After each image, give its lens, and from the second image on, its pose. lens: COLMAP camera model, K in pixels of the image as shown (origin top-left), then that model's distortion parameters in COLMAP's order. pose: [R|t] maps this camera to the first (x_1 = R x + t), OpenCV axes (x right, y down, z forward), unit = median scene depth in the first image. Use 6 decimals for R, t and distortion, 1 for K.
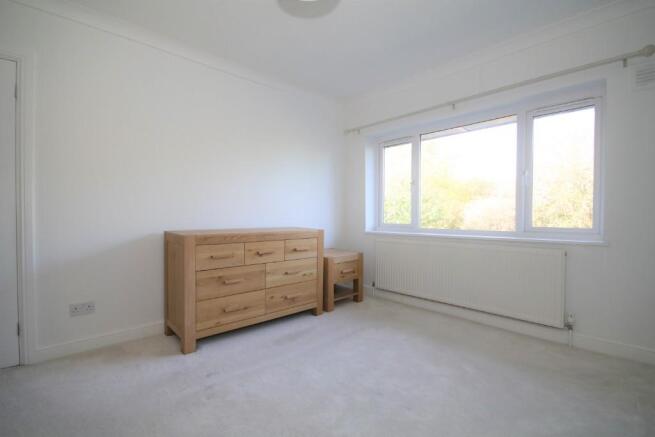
lens RADIAL K [[303.1, 0, 326.0], [0, 303.1, 218.9], [0, 0, 1]] dist [0.017693, -0.015052]
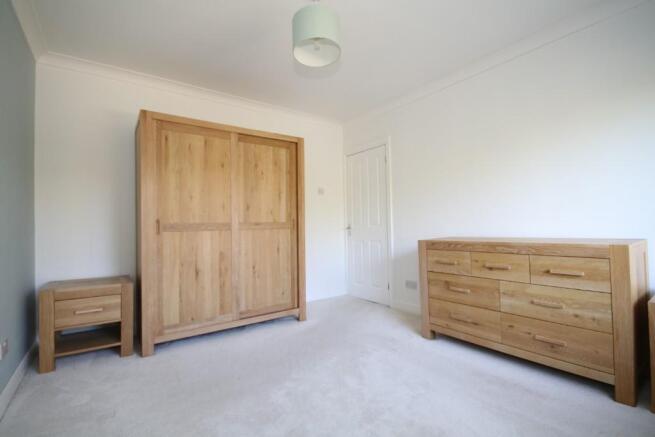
lens RADIAL K [[303.1, 0, 326.0], [0, 303.1, 218.9], [0, 0, 1]] dist [0.017693, -0.015052]
pose [[-0.110893, -0.026162, -0.993488, 0.677258], [0.012730, 0.999534, -0.027742, -0.001912], [0.993751, -0.015723, -0.110509, 0.636429]]
